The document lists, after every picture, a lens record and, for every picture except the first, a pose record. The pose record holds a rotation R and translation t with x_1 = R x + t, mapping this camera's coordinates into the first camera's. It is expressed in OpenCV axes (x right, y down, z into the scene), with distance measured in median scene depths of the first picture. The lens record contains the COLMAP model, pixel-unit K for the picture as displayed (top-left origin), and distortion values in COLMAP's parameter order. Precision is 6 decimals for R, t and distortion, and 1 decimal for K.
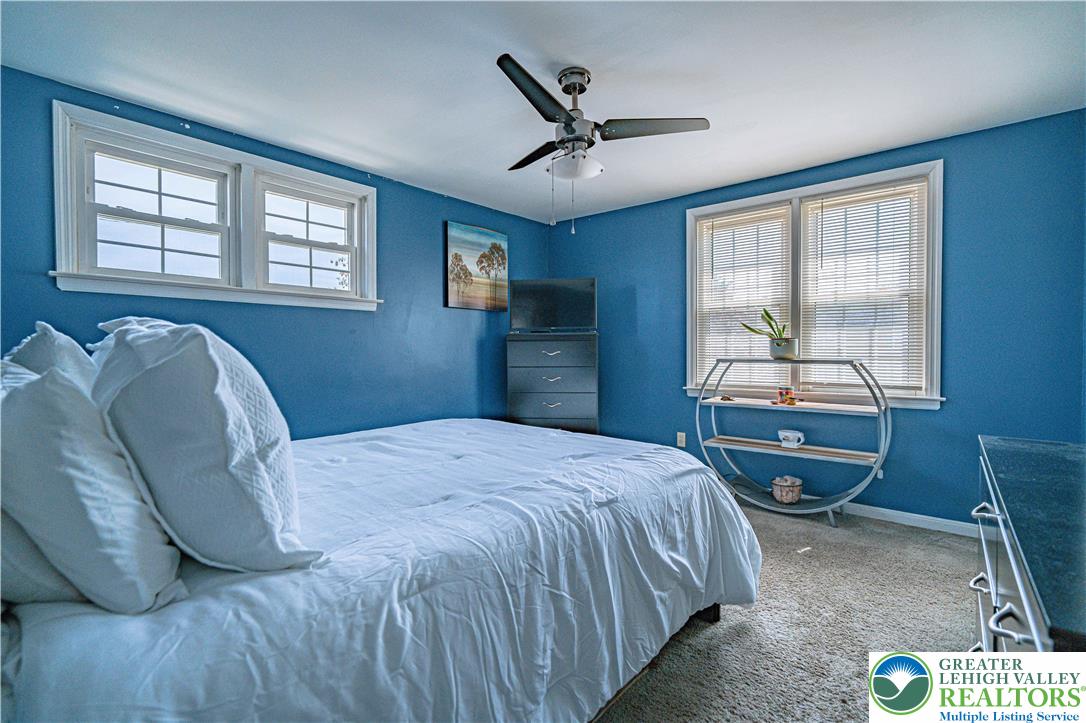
lens RADIAL K [[498.2, 0, 526.9], [0, 498.2, 353.5], [0, 0, 1]] dist [-0.002562, -0.000100]
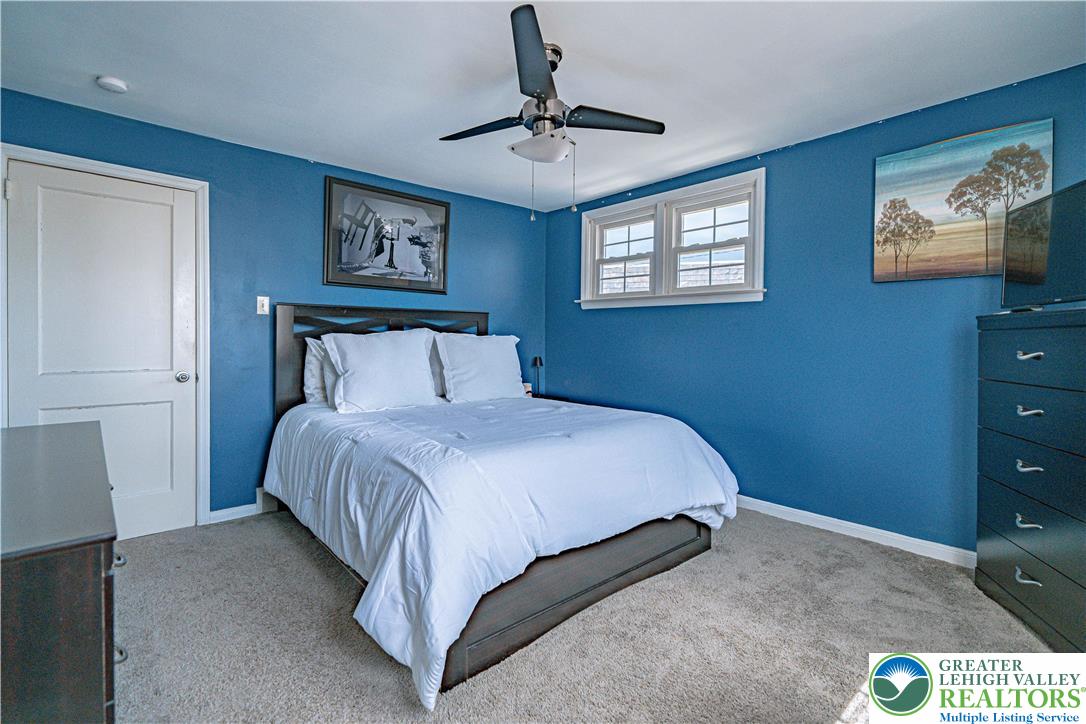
lens RADIAL K [[498.2, 0, 526.9], [0, 498.2, 354.0], [0, 0, 1]] dist [-0.002562, -0.000100]
pose [[-0.147224, 0.024393, -0.988802, 0.684700], [-0.025760, 0.999262, 0.028486, -0.001769], [0.988768, 0.029665, -0.146487, 0.716918]]
